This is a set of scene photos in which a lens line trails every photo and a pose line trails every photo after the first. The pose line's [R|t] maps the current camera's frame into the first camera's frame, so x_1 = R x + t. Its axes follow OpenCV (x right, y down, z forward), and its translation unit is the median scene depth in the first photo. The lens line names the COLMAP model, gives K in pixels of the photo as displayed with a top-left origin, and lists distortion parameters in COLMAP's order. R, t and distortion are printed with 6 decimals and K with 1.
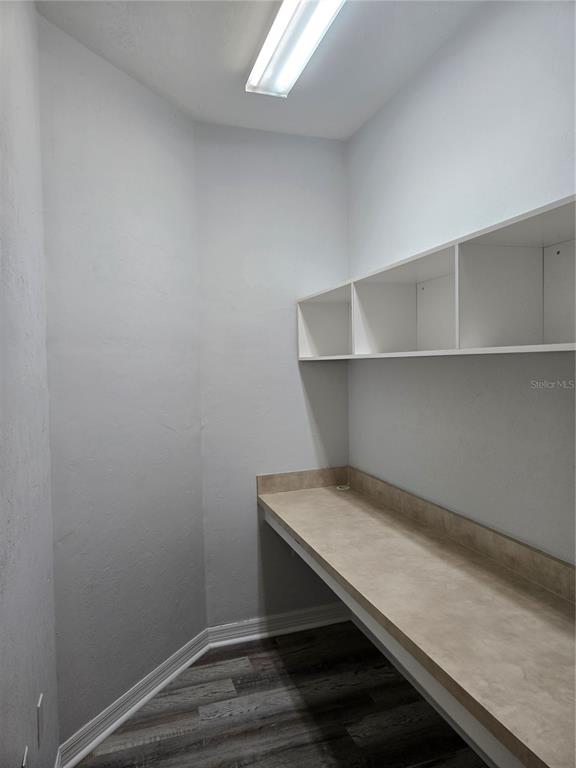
lens RADIAL K [[509.8, 0, 290.0], [0, 509.8, 389.3], [0, 0, 1]] dist [0.046516, -0.053198]
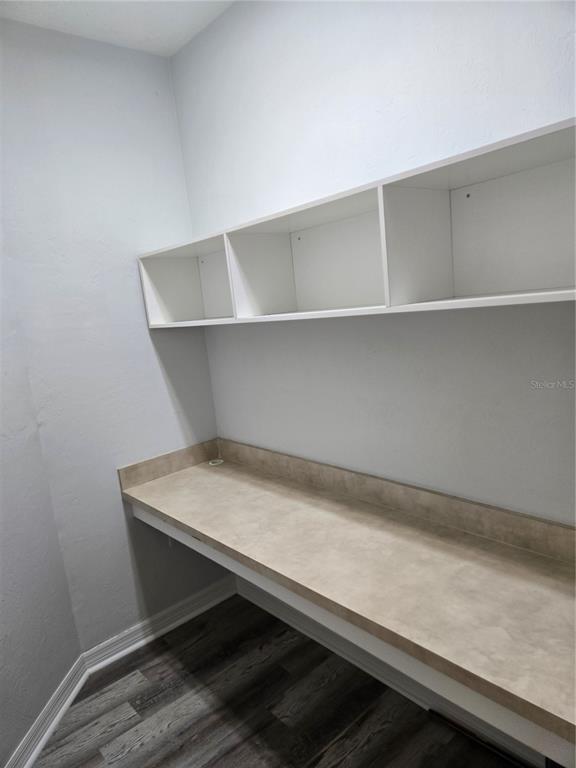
lens RADIAL K [[509.8, 0, 290.0], [0, 509.8, 389.3], [0, 0, 1]] dist [0.046516, -0.053198]
pose [[0.920225, -0.142461, 0.364541, -0.113407], [0.106975, 0.987488, 0.115864, -0.036393], [-0.376486, -0.067624, 0.923951, 0.136117]]
